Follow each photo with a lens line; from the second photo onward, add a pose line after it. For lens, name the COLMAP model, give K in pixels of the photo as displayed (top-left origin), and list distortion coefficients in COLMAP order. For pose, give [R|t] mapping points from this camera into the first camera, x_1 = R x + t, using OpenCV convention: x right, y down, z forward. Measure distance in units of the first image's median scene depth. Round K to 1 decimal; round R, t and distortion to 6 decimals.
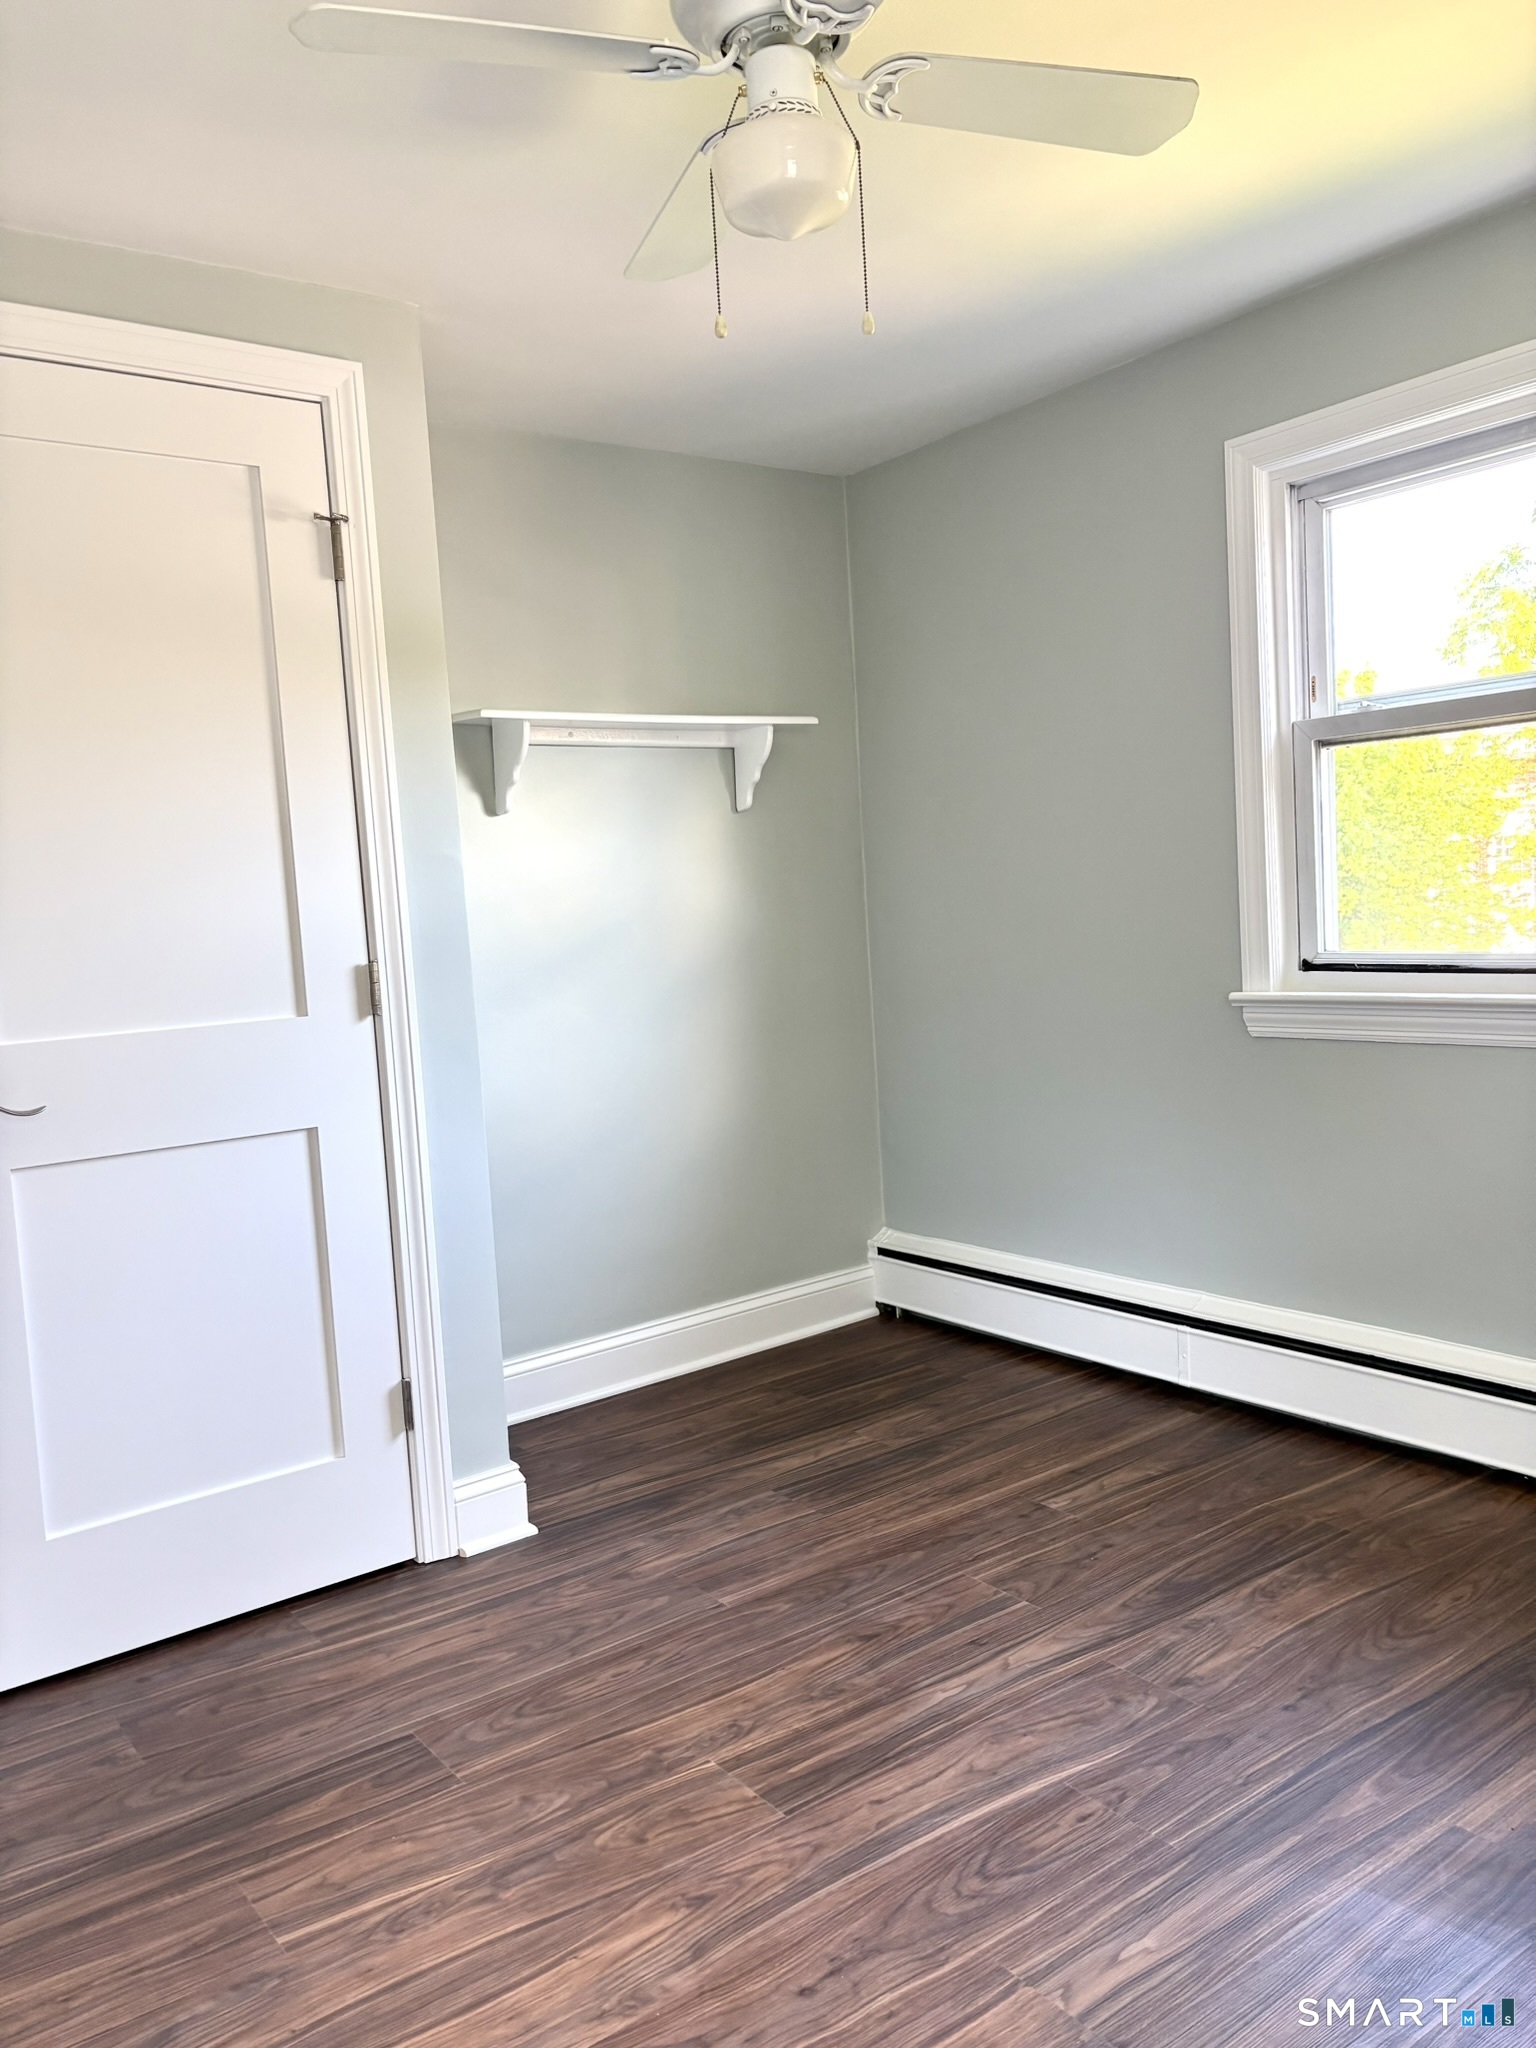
lens RADIAL K [[1535.4, 0, 768.9], [0, 1535.4, 1032.0], [0, 0, 1]] dist [0.060584, -0.053953]
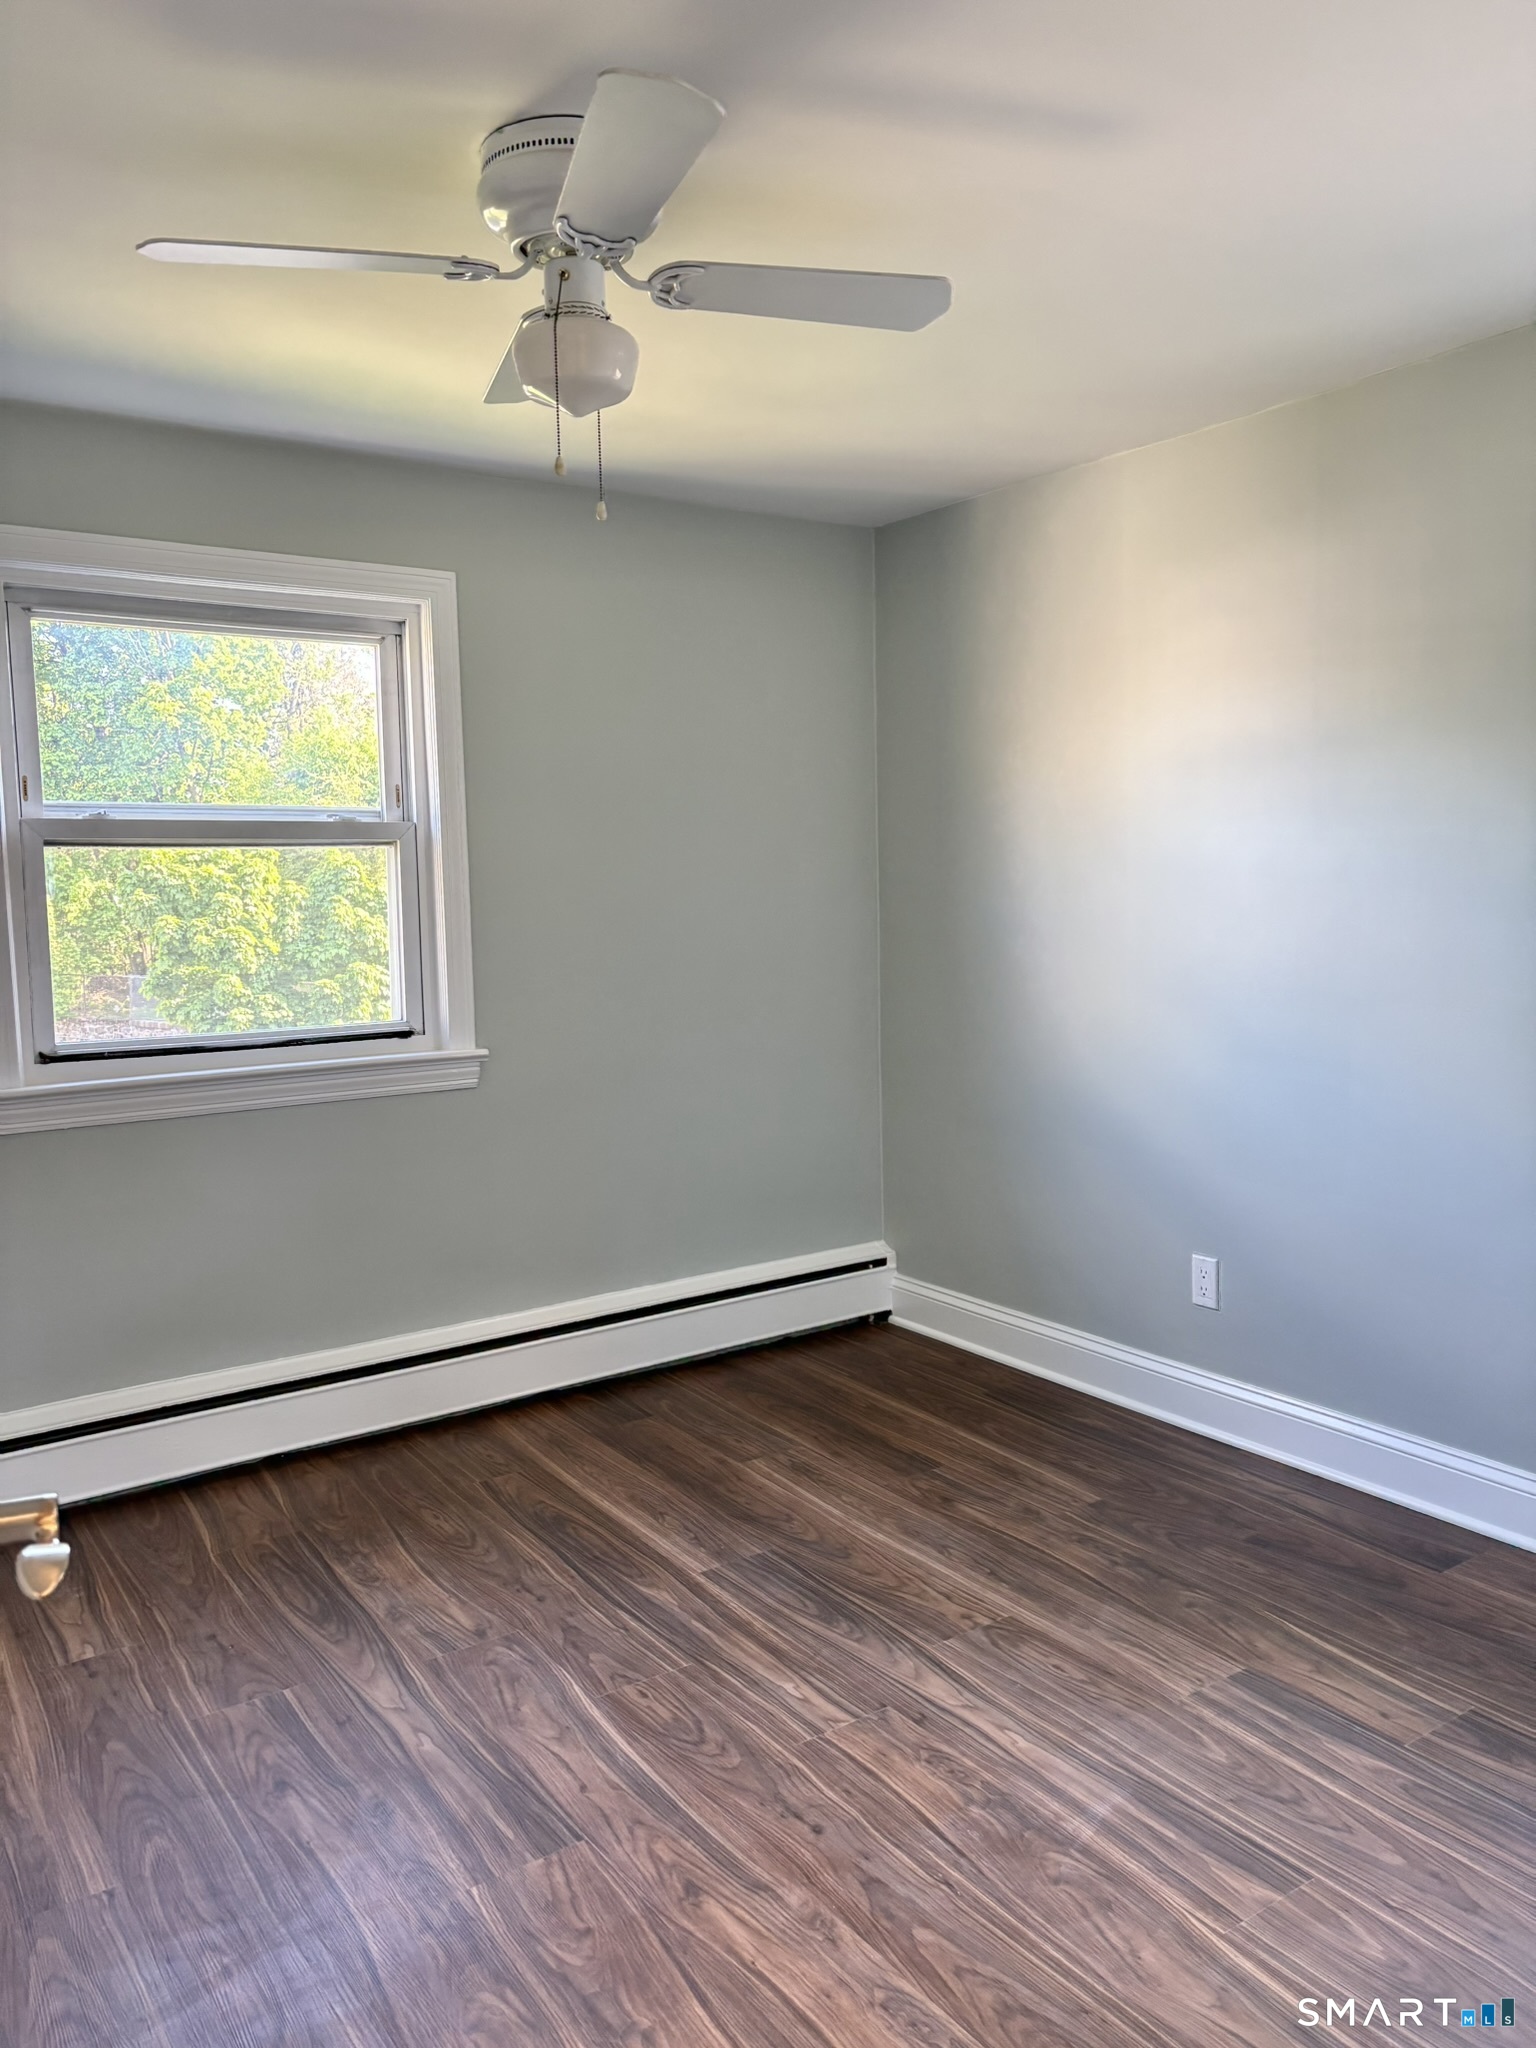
lens RADIAL K [[1535.4, 0, 768.9], [0, 1535.4, 1032.0], [0, 0, 1]] dist [0.060584, -0.053953]
pose [[0.029152, -0.035662, 0.998939, -0.937610], [0.103272, 0.994123, 0.032476, -0.063300], [-0.994226, 0.102216, 0.032663, 0.707838]]
